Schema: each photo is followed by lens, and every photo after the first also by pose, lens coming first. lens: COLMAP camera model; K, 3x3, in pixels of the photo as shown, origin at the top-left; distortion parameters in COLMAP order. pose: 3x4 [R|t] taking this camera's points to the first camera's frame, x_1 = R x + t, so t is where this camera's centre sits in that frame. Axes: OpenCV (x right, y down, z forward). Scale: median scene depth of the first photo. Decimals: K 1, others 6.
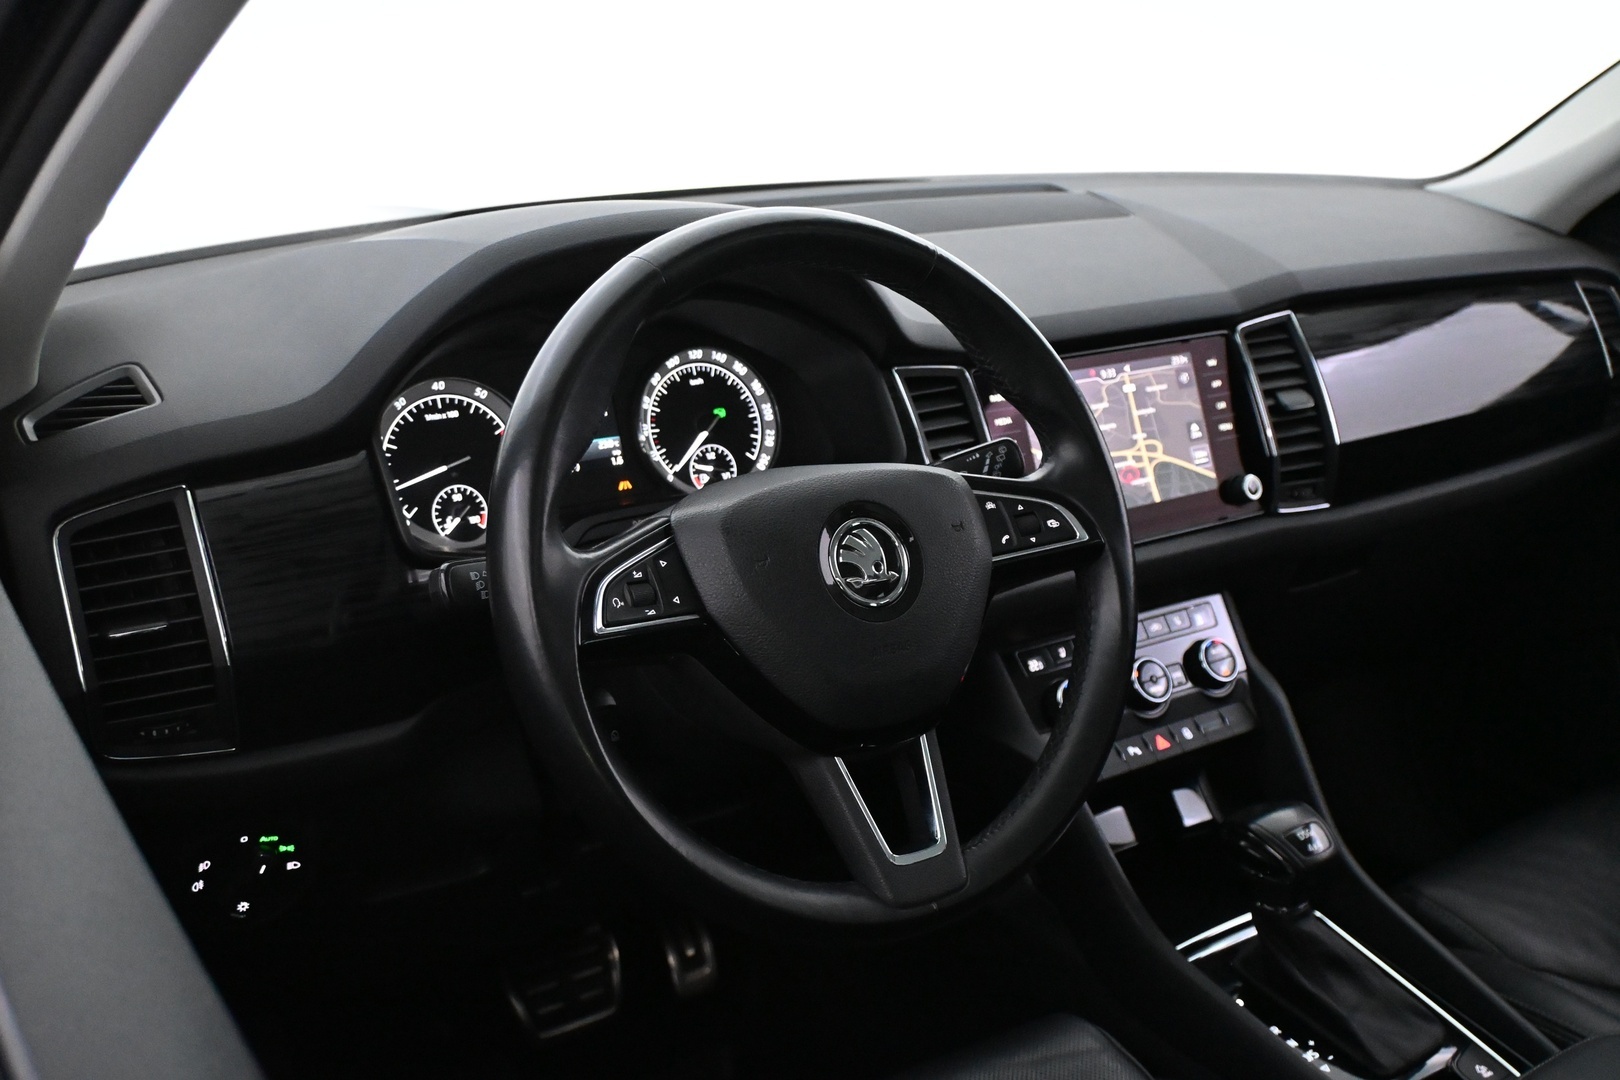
lens RADIAL K [[1661.8, 0, 810.0], [0, 1661.8, 540.0], [0, 0, 1]] dist [0.012250, 0.004176]
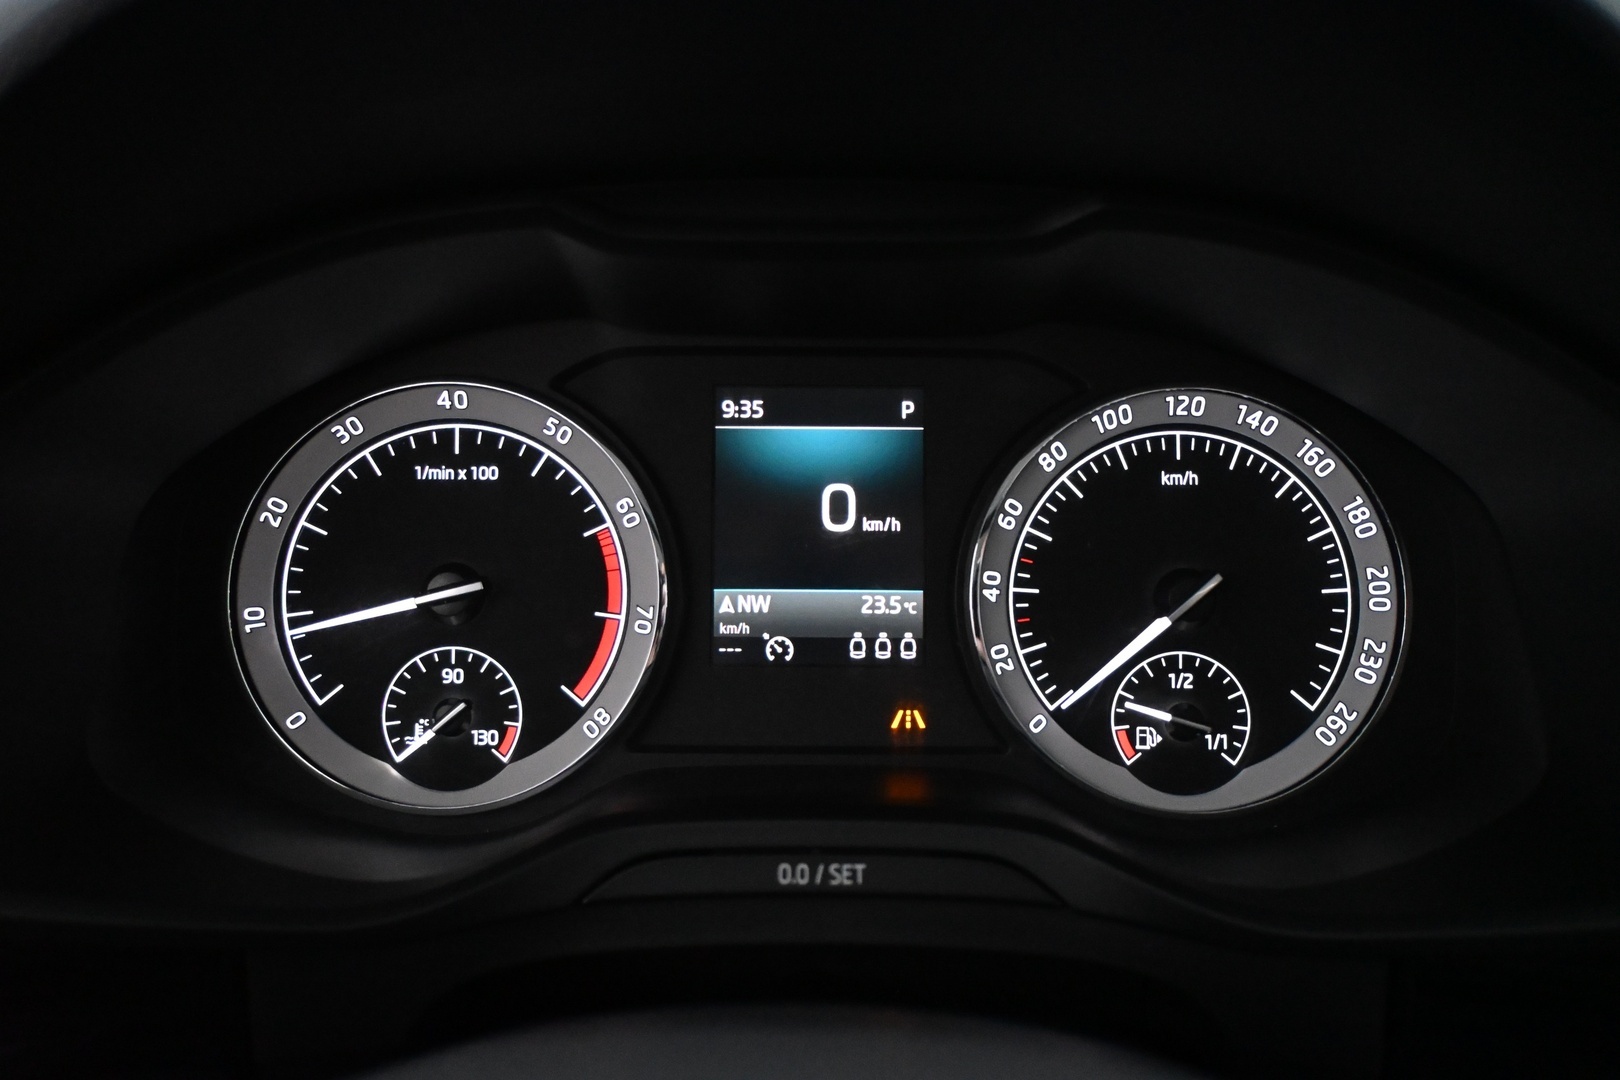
lens RADIAL K [[1394.7, 0, 810.0], [0, 1394.7, 540.0], [0, 0, 1]] dist [-0.006919, -0.001979]
pose [[0.819506, 0.169957, -0.547288, 0.037764], [-0.174265, 0.983691, 0.044536, -0.082006], [0.545932, 0.058875, 0.835758, 0.702116]]
